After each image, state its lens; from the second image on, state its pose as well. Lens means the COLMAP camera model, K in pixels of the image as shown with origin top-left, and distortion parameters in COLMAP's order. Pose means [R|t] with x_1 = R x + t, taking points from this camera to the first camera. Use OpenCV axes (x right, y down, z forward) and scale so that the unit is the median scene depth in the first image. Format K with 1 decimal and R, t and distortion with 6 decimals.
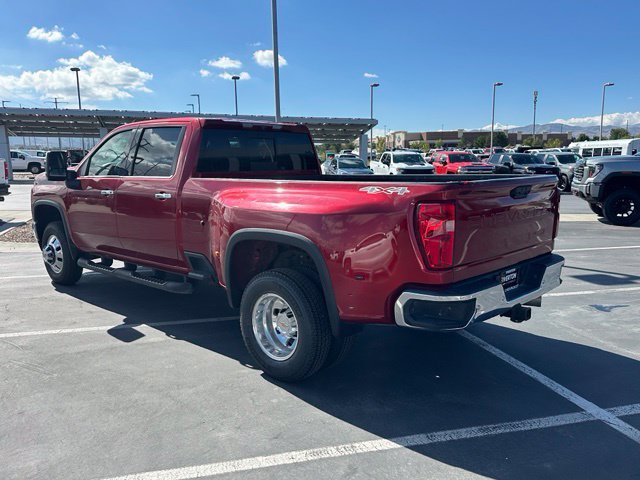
lens RADIAL K [[538.3, 0, 319.0], [0, 538.3, 257.3], [0, 0, 1]] dist [0.107660, -0.154336]
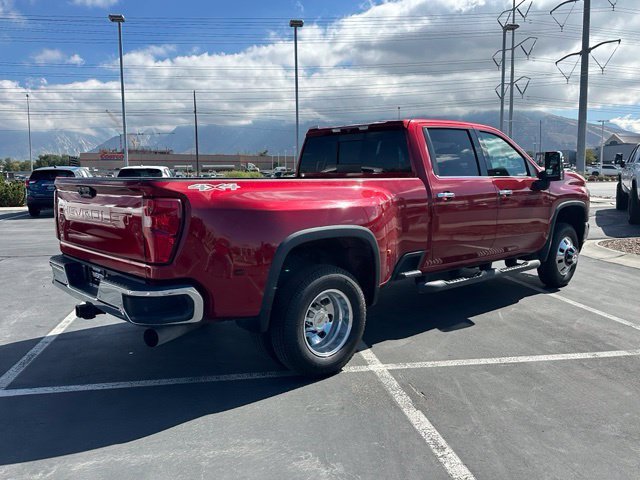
lens RADIAL K [[544.2, 0, 315.7], [0, 544.2, 238.0], [0, 0, 1]] dist [0.117082, -0.196488]
pose [[-0.089686, 0.129488, -0.987517, 0.950992], [-0.169577, 0.975050, 0.143255, -0.178949], [0.981428, 0.180308, -0.065490, 1.044388]]
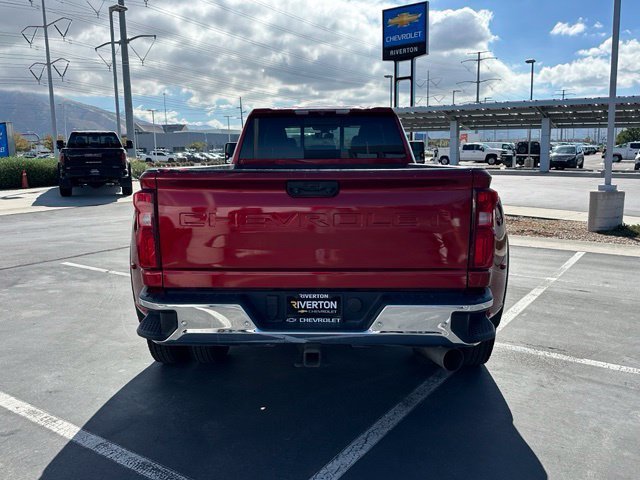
lens RADIAL K [[543.0, 0, 317.8], [0, 543.0, 245.4], [0, 0, 1]] dist [0.090784, -0.141132]
pose [[0.660742, 0.127483, -0.739708, 0.633028], [-0.133033, 0.989760, 0.051745, -0.057582], [0.738730, 0.064216, 0.670935, 0.365052]]
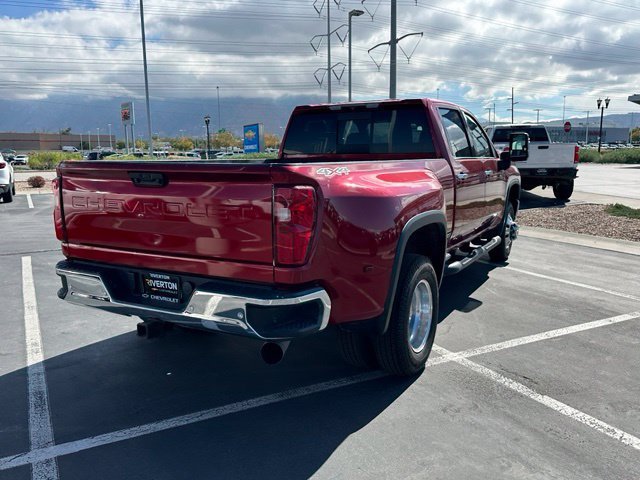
lens RADIAL K [[543.0, 0, 317.8], [0, 543.0, 245.4], [0, 0, 1]] dist [0.090784, -0.141132]
pose [[0.239037, 0.171780, -0.955695, 0.845482], [-0.168064, 0.976692, 0.133518, -0.121086], [0.956356, 0.128702, 0.262335, 0.719301]]
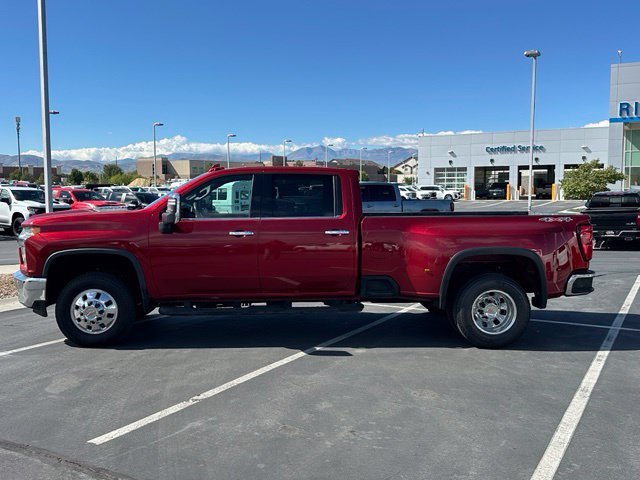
lens RADIAL K [[639.6, 0, 312.1], [0, 639.6, 237.6], [0, 0, 1]] dist [0.167155, -0.307488]
pose [[0.690356, -0.041276, 0.722291, -1.252148], [0.123197, 0.990497, -0.061147, -0.020468], [-0.712903, 0.131197, 0.688881, 0.060690]]
